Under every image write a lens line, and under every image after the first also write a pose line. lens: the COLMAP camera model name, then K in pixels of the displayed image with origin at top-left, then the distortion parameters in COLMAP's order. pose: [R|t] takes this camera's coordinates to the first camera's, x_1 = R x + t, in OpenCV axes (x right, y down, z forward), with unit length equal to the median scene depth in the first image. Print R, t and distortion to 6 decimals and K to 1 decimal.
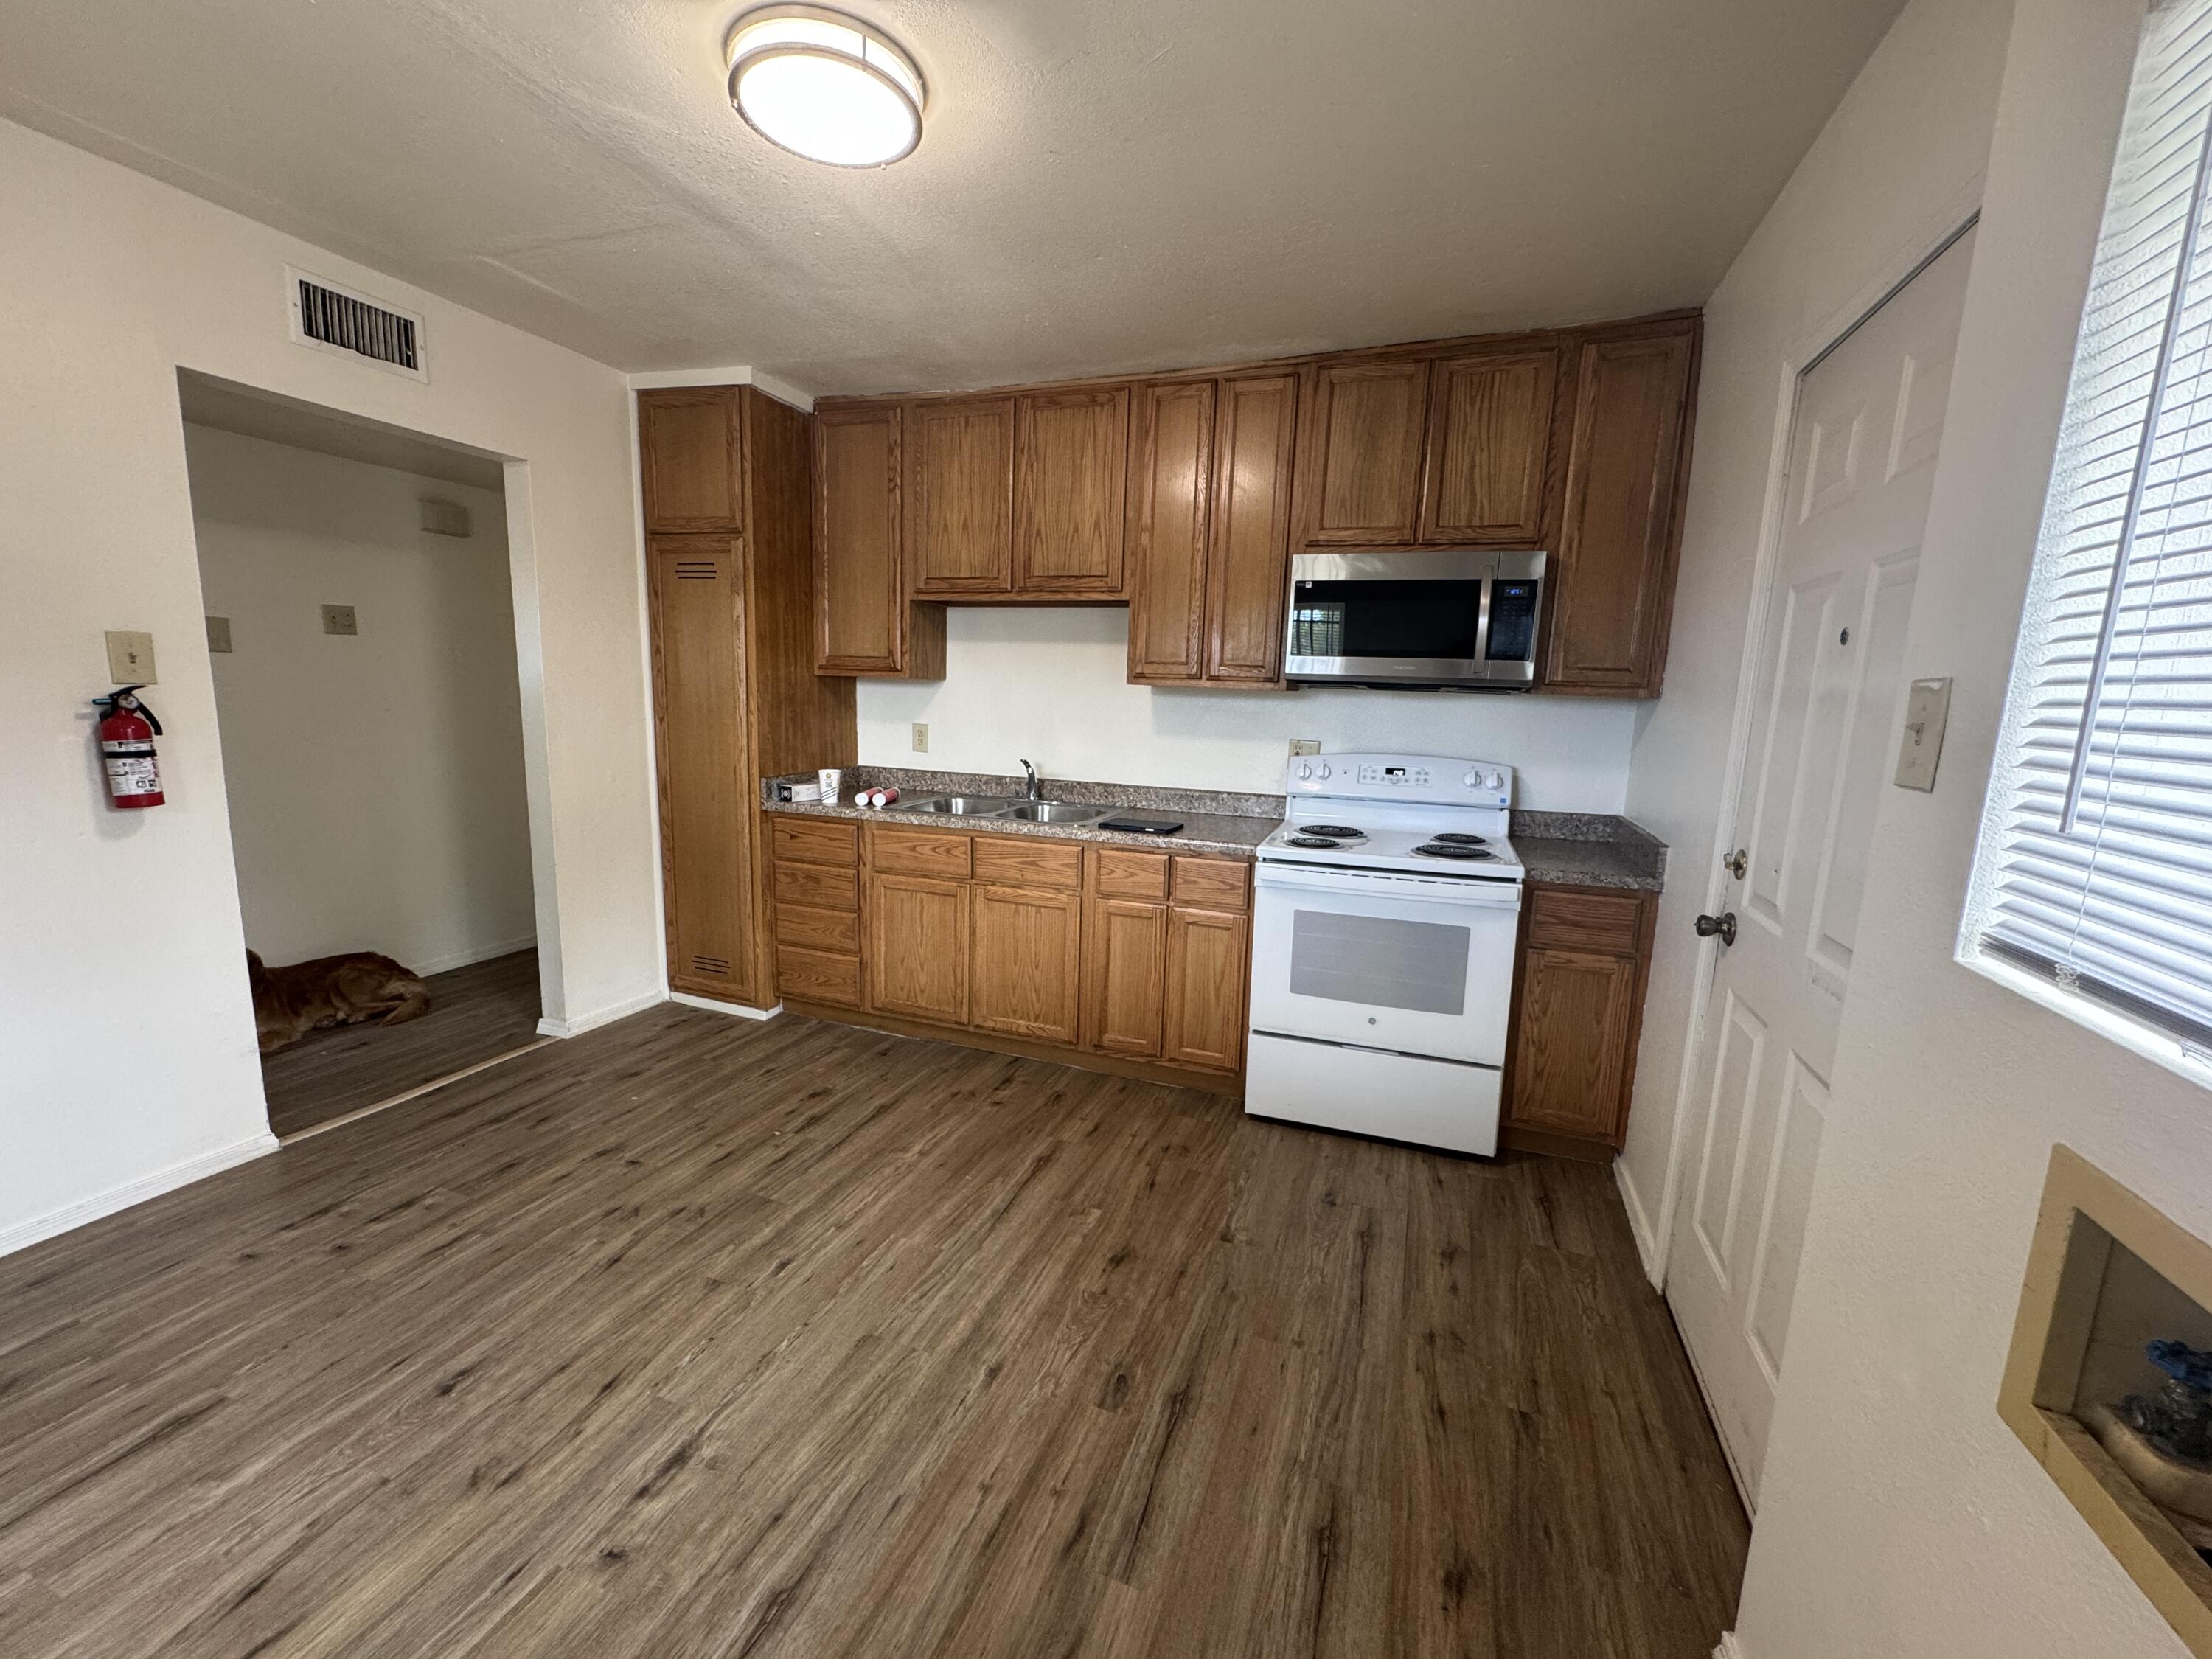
lens RADIAL K [[892.4, 0, 1104.6], [0, 892.4, 825.1], [0, 0, 1]] dist [-0.000660, -0.000483]
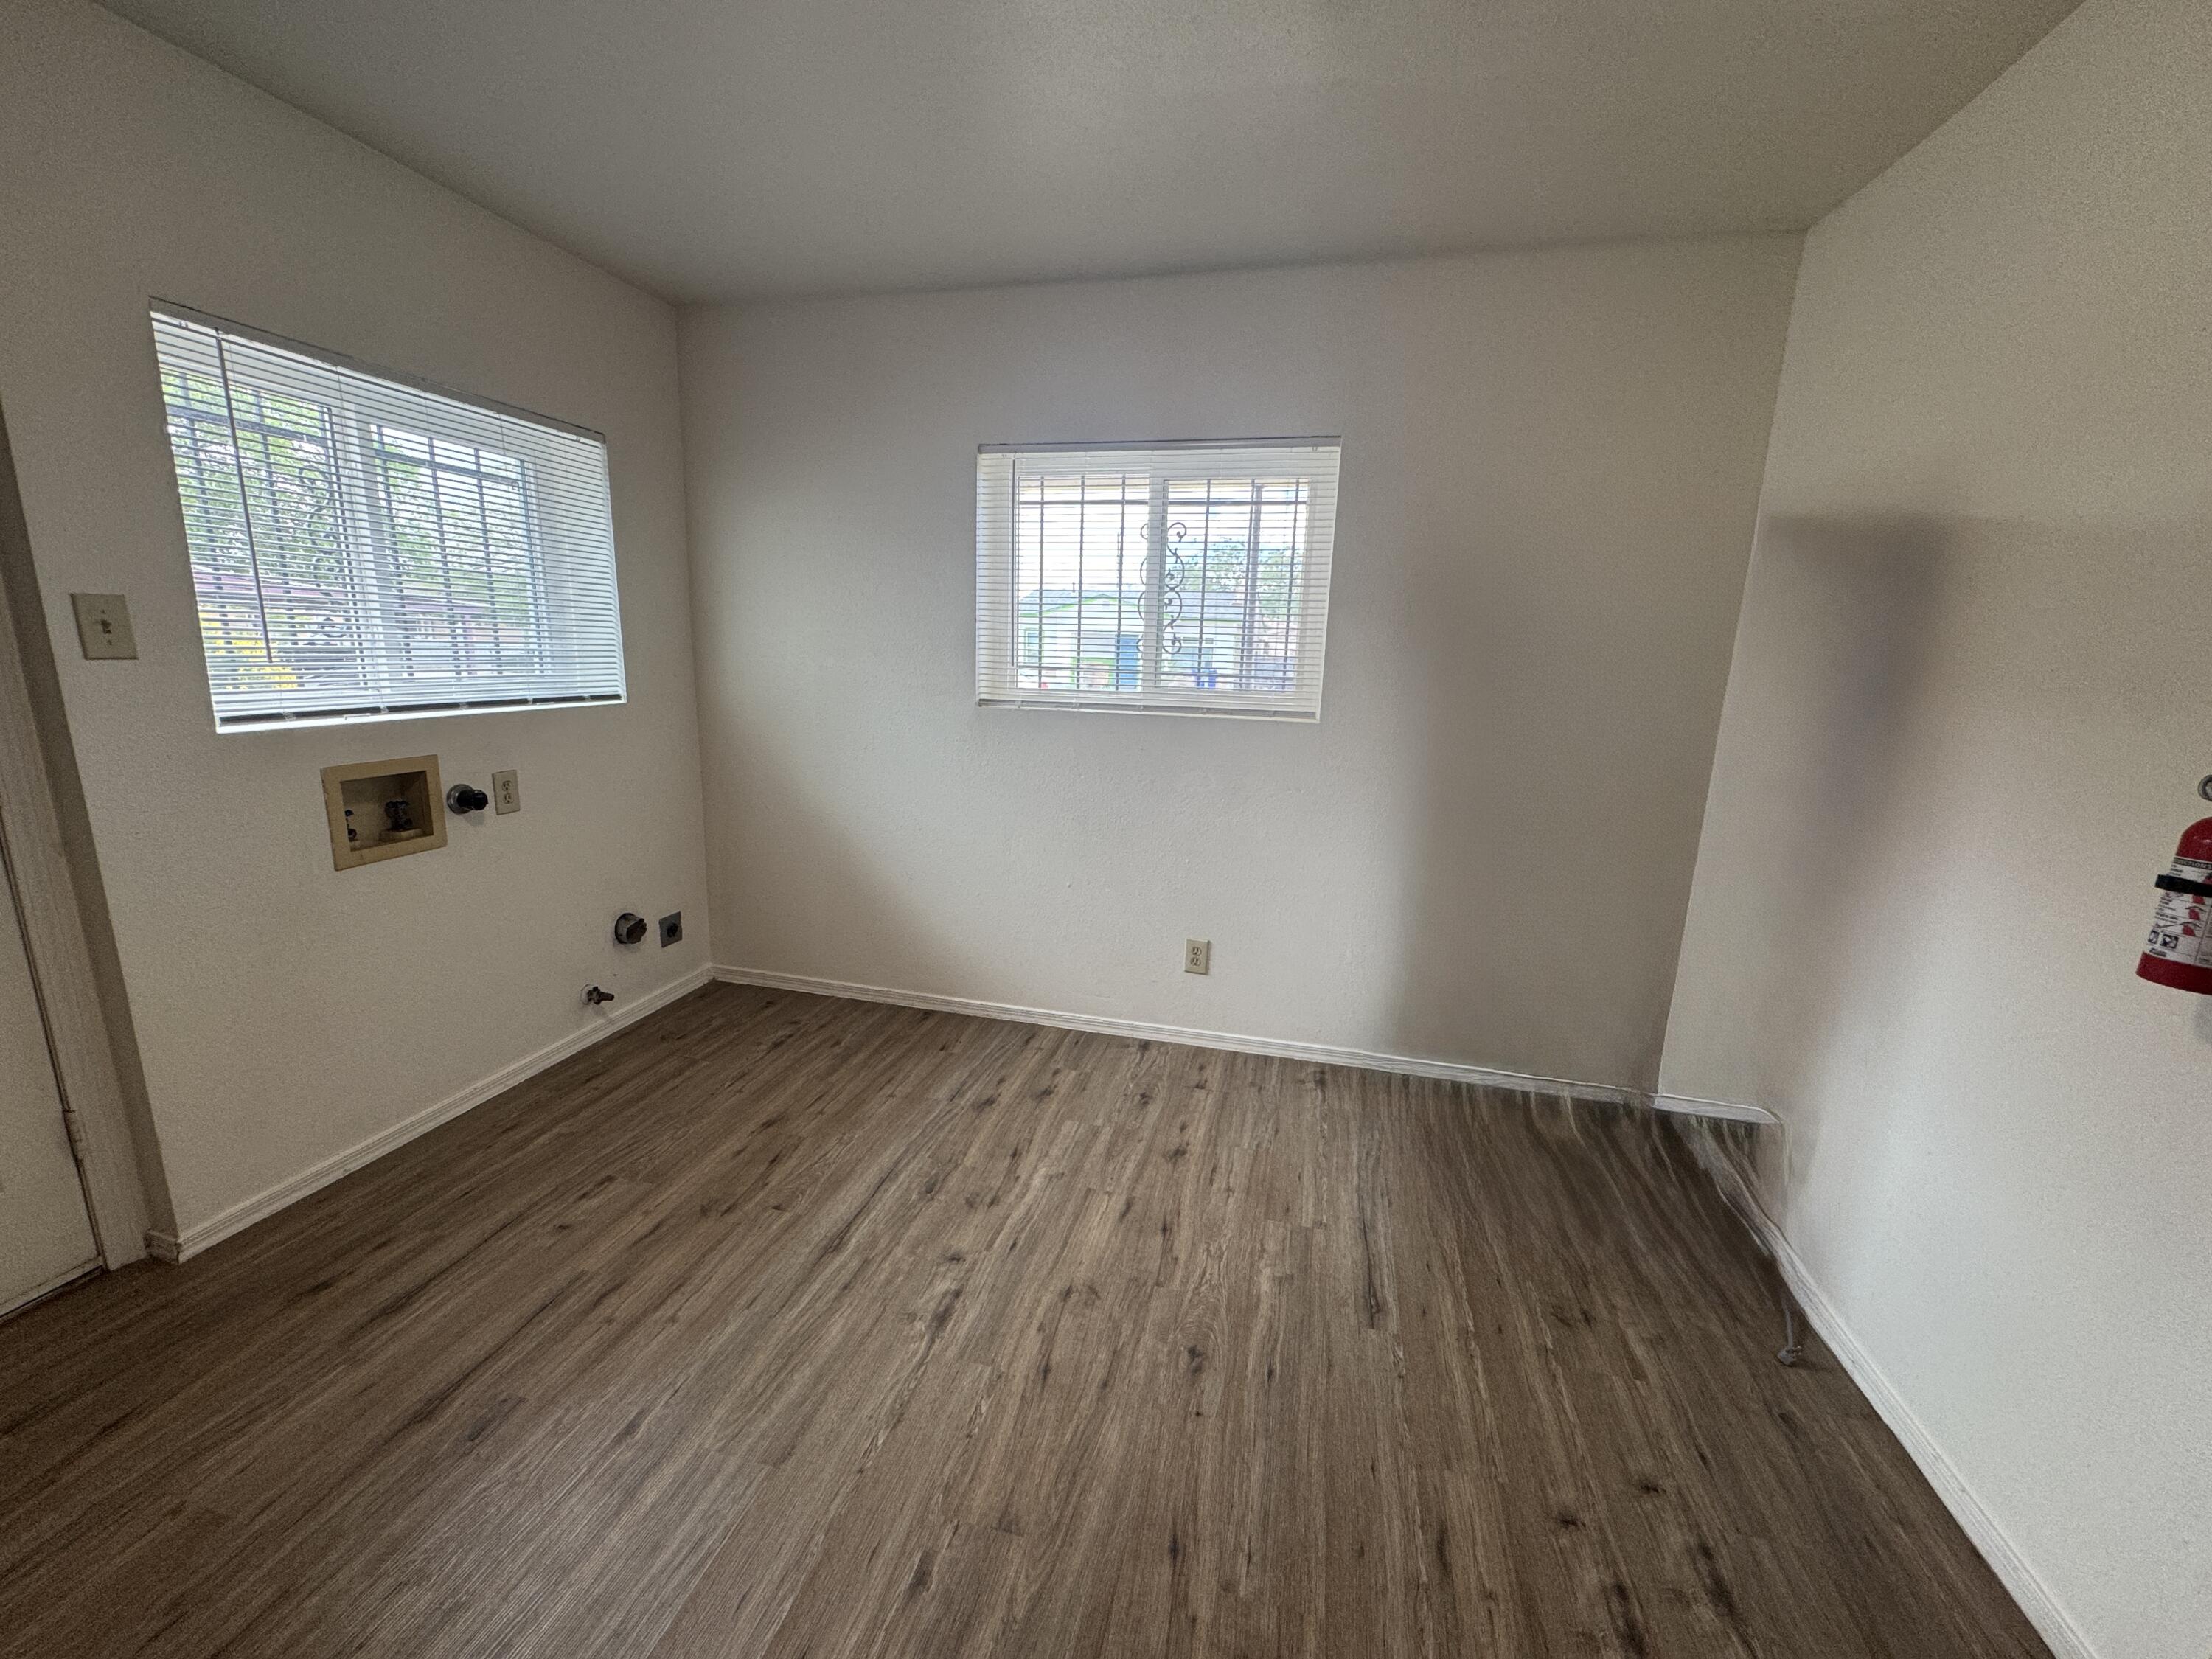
lens RADIAL K [[892.4, 0, 1099.6], [0, 892.4, 831.0], [0, 0, 1]] dist [-0.000660, -0.000483]
pose [[-0.992415, -0.043682, -0.114909, -0.523576], [-0.081623, 0.933102, 0.350227, -0.316704], [0.091923, 0.356950, -0.929590, 1.891378]]
